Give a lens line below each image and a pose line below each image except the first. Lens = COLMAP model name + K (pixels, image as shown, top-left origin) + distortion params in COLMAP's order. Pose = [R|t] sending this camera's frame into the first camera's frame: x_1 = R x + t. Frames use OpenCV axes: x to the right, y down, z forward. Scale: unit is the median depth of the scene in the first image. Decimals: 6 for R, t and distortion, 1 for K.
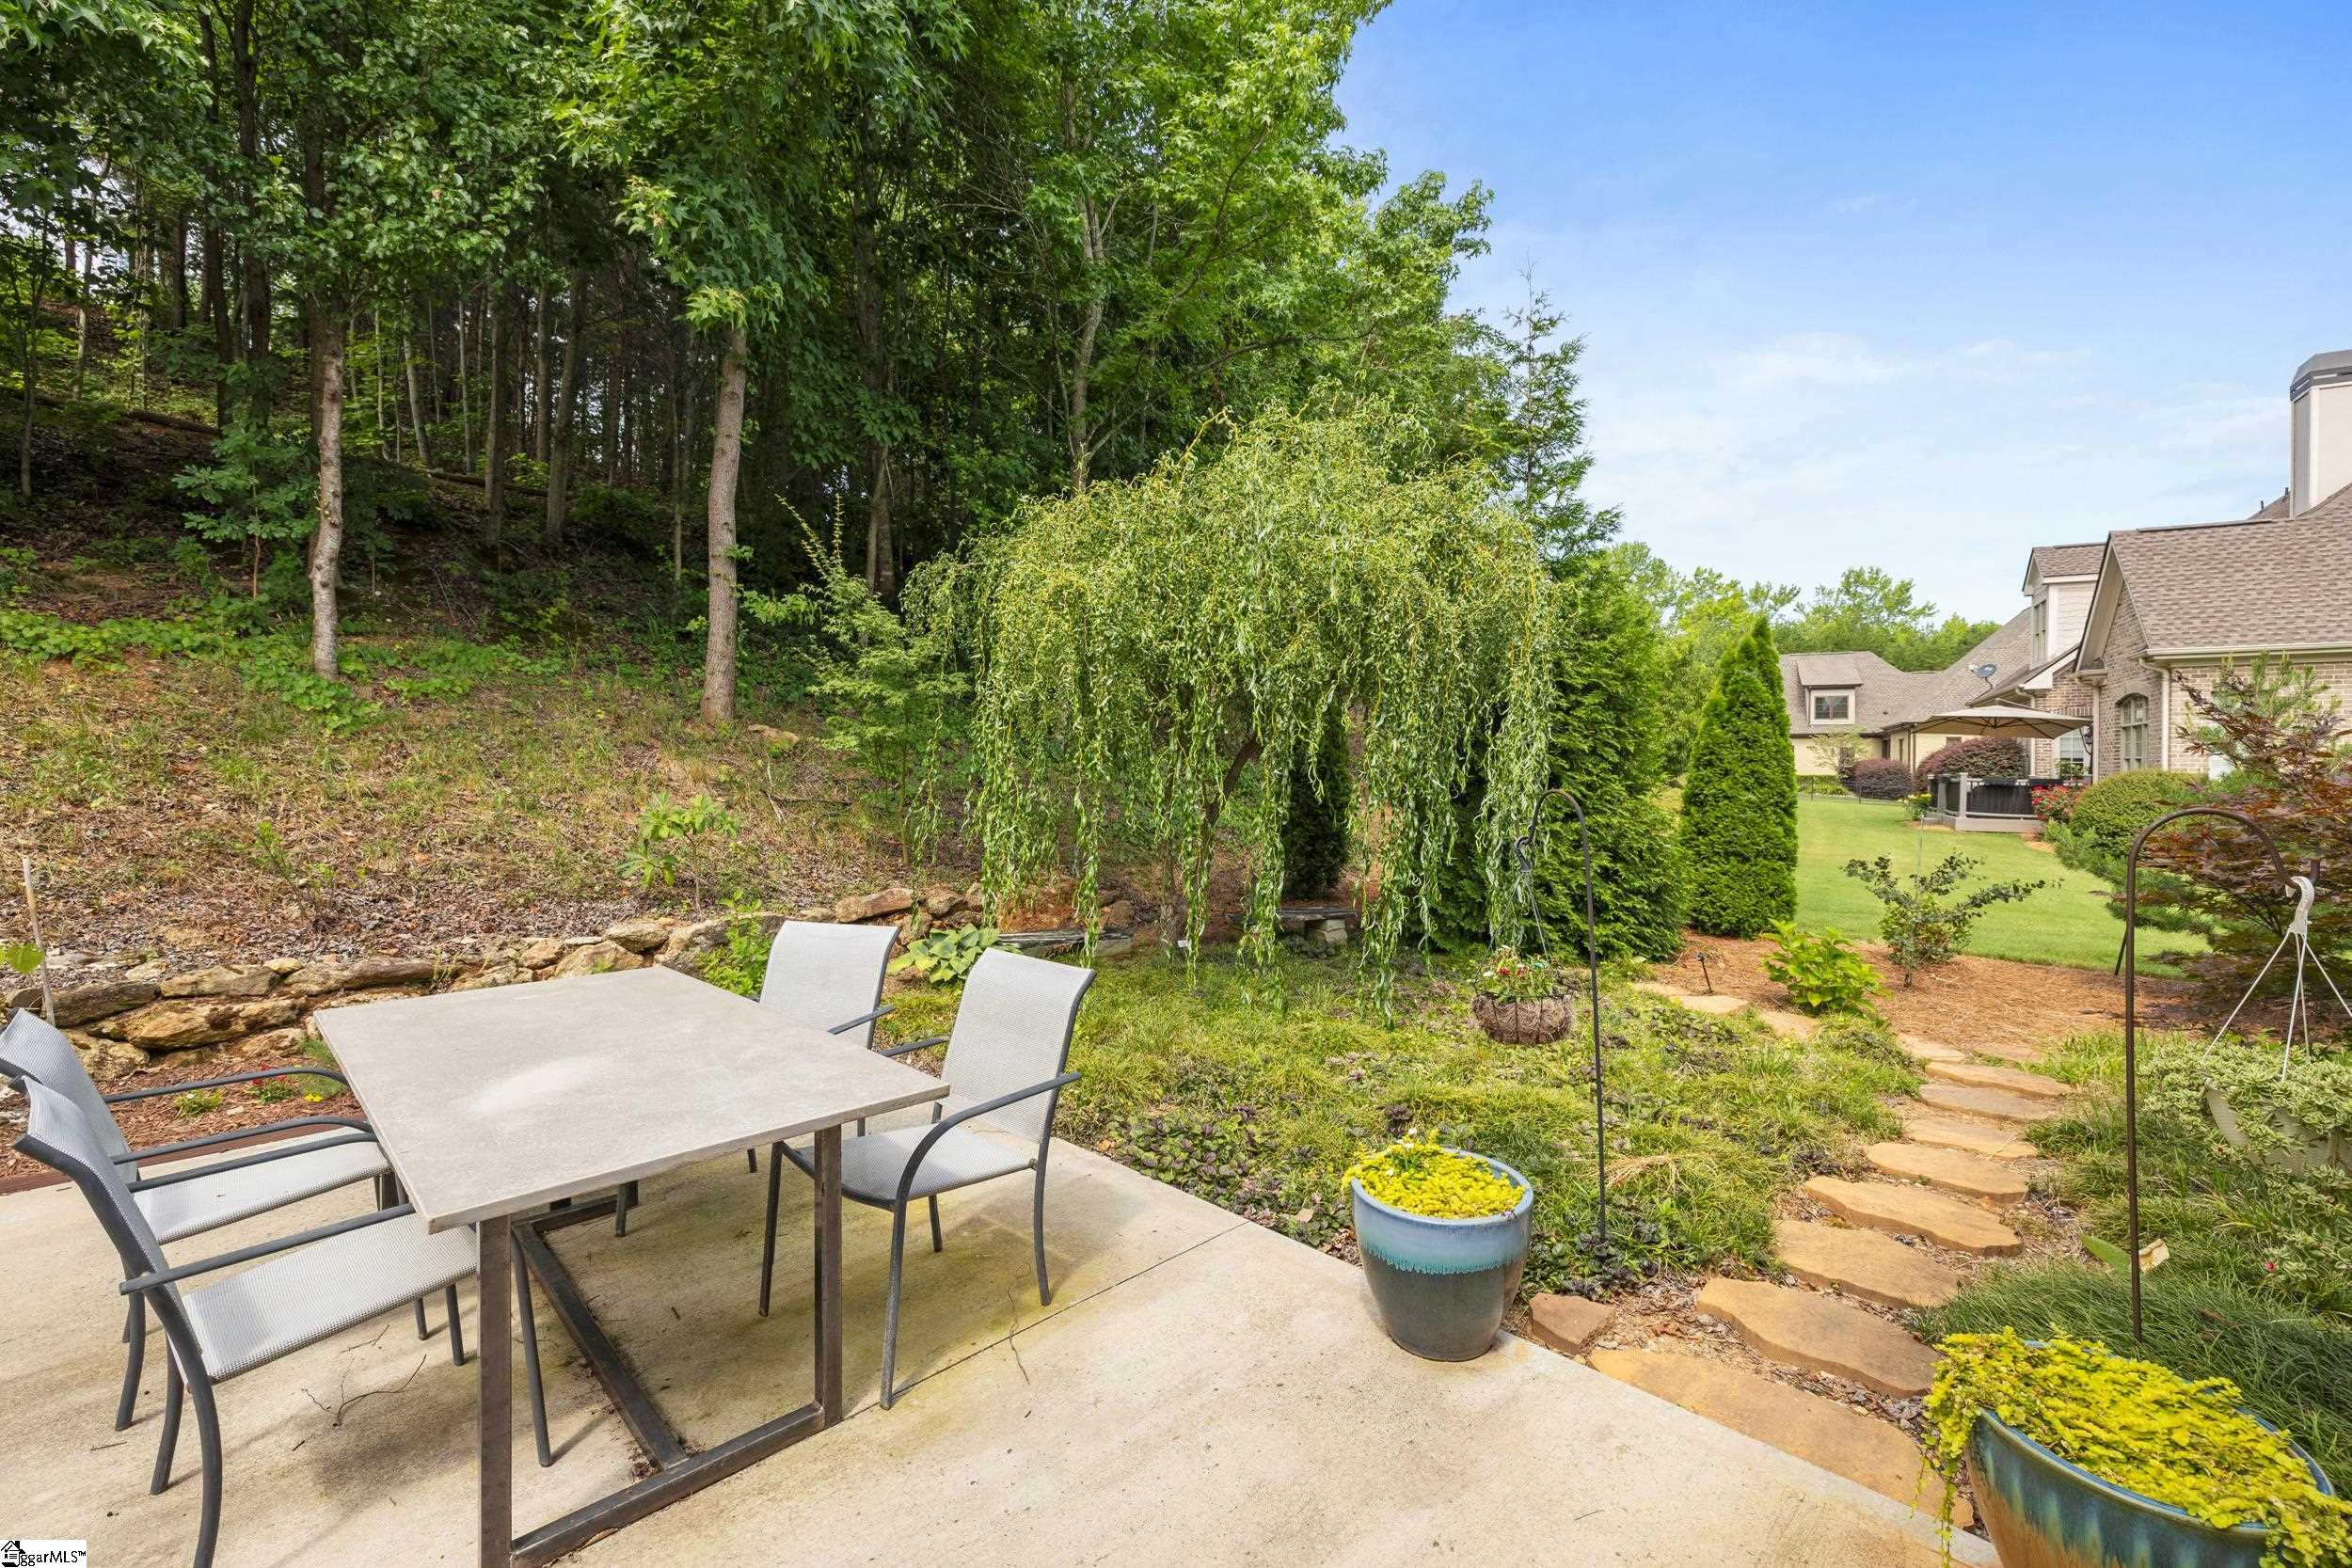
lens RADIAL K [[988.4, 0, 1184.5], [0, 988.4, 775.2], [0, 0, 1]] dist [0.000889, 0.000131]
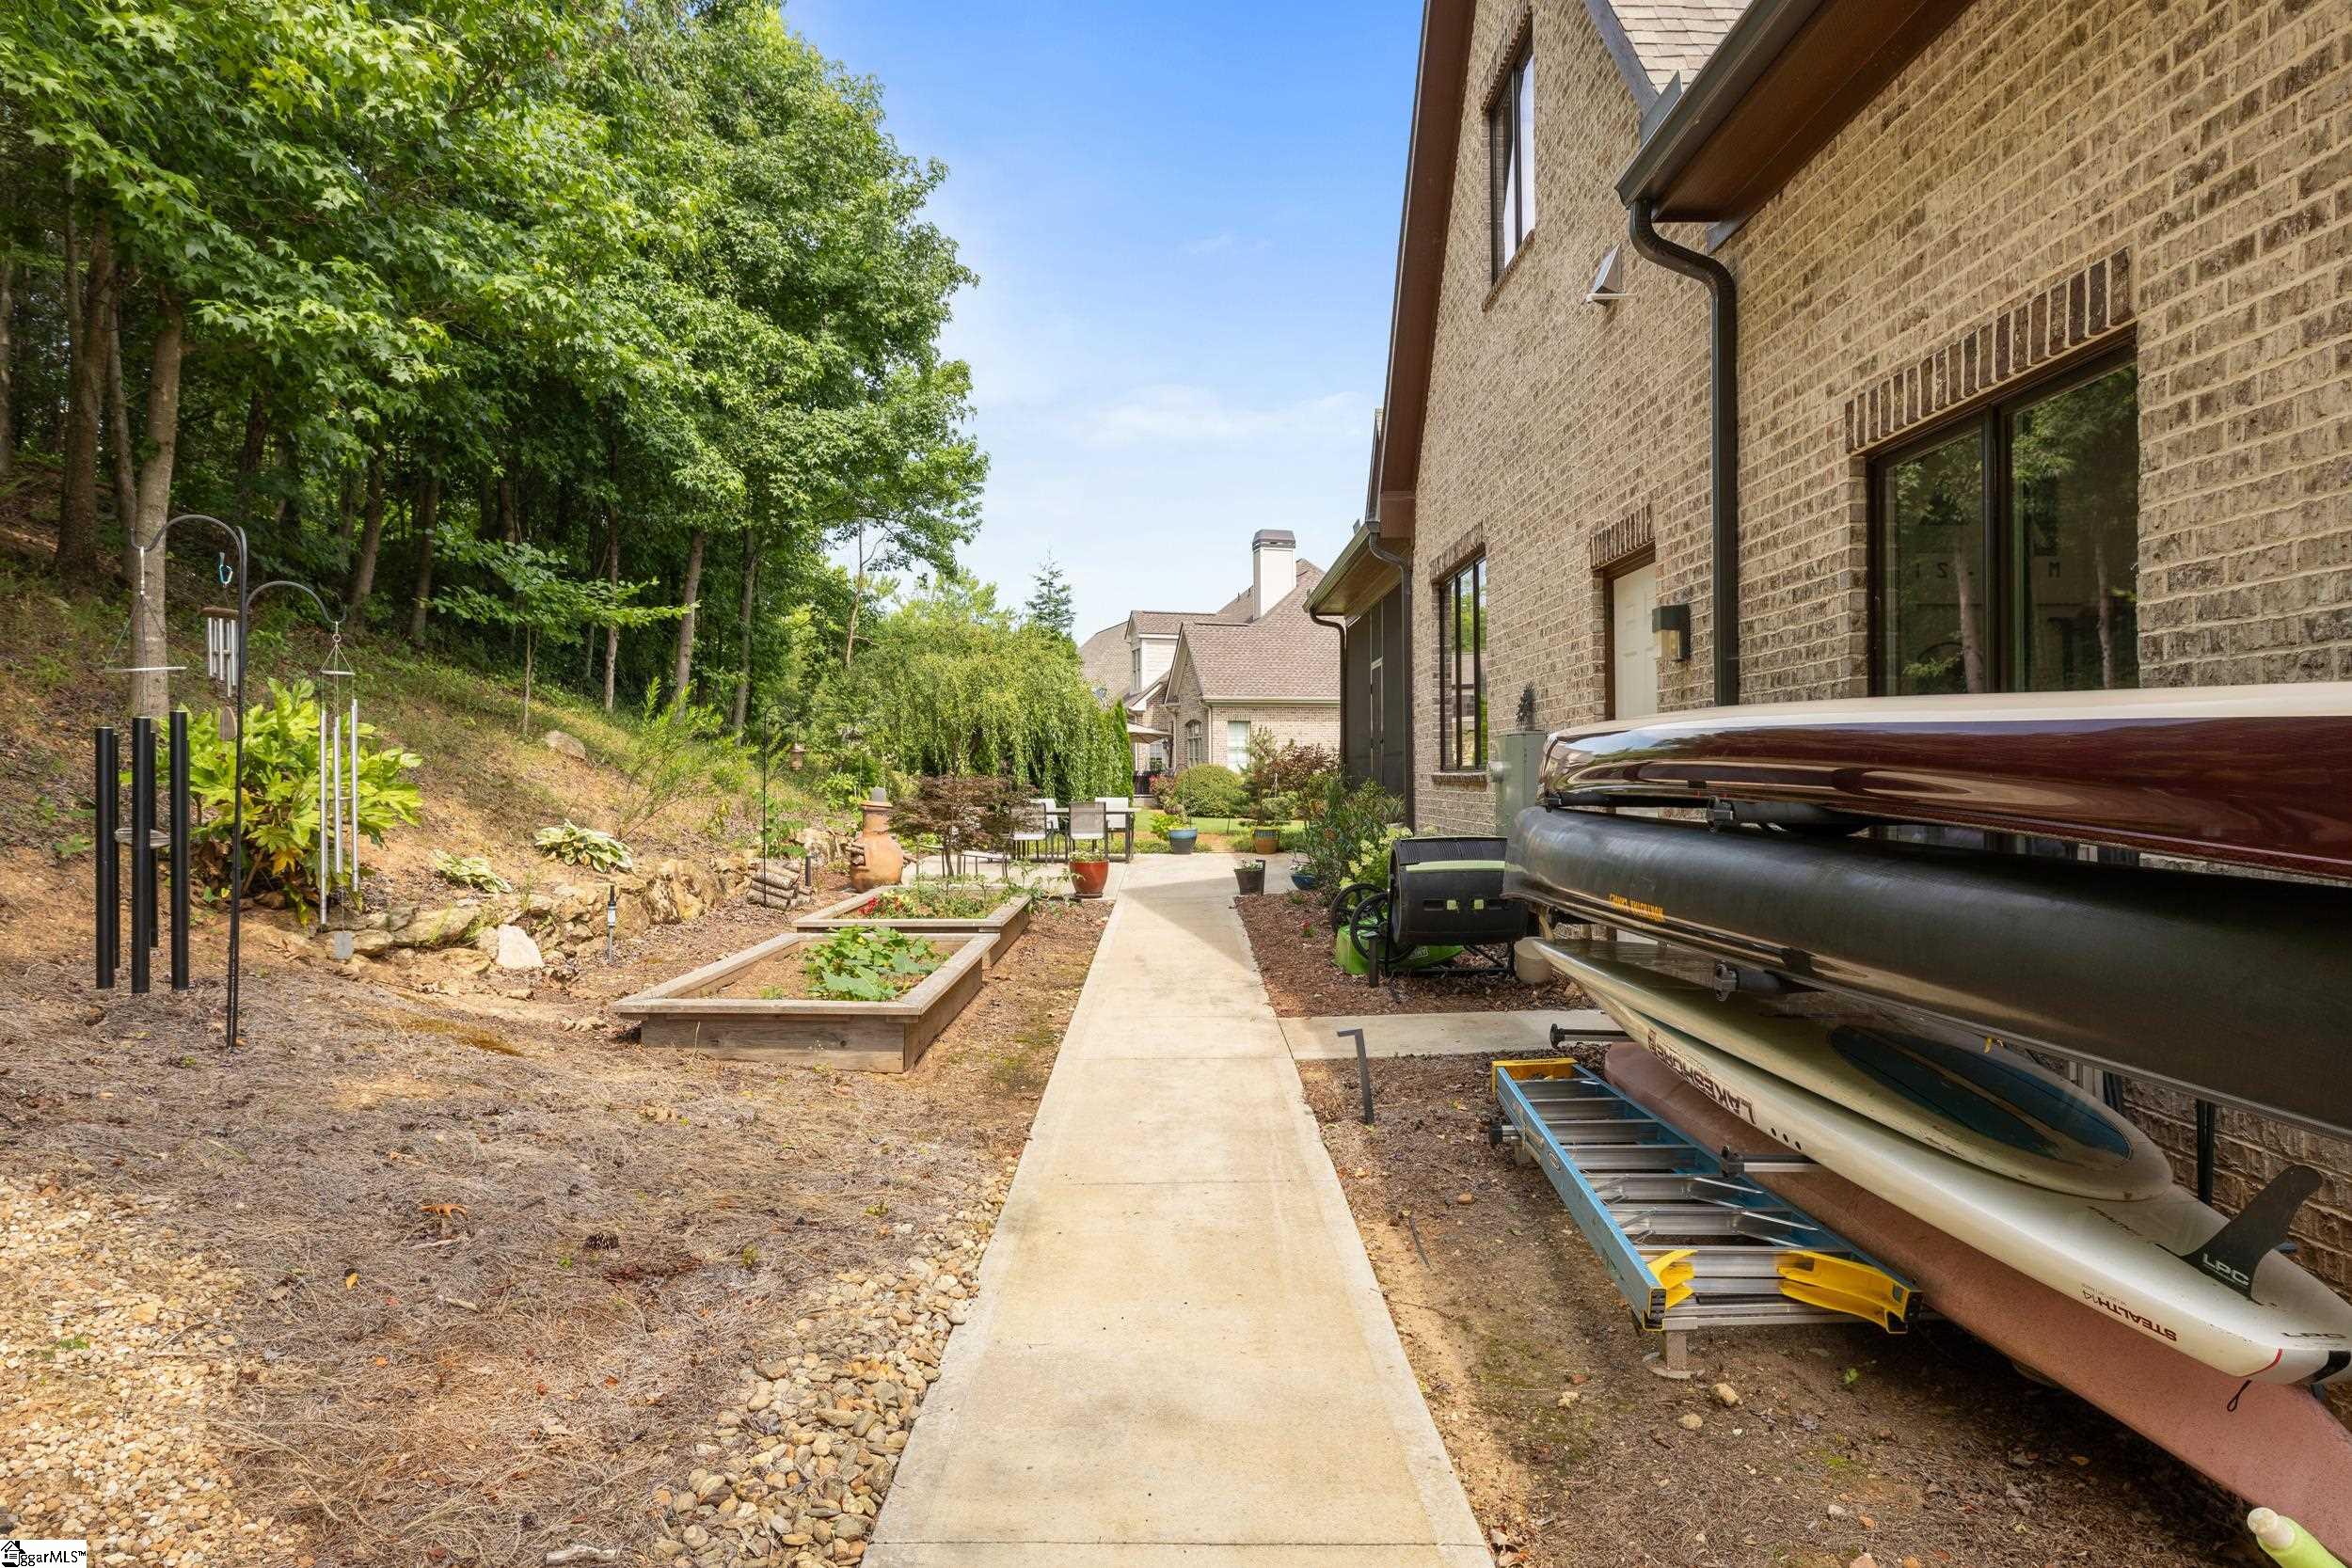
lens RADIAL K [[1380.8, 0, 1175.4], [0, 1380.8, 780.4], [0, 0, 1]] dist [0.000789, 0.000007]
pose [[0.701430, -0.012956, 0.712621, -1.927986], [0.014470, 0.999888, 0.003936, 0.030563], [-0.712592, 0.007551, 0.701538, -1.630667]]
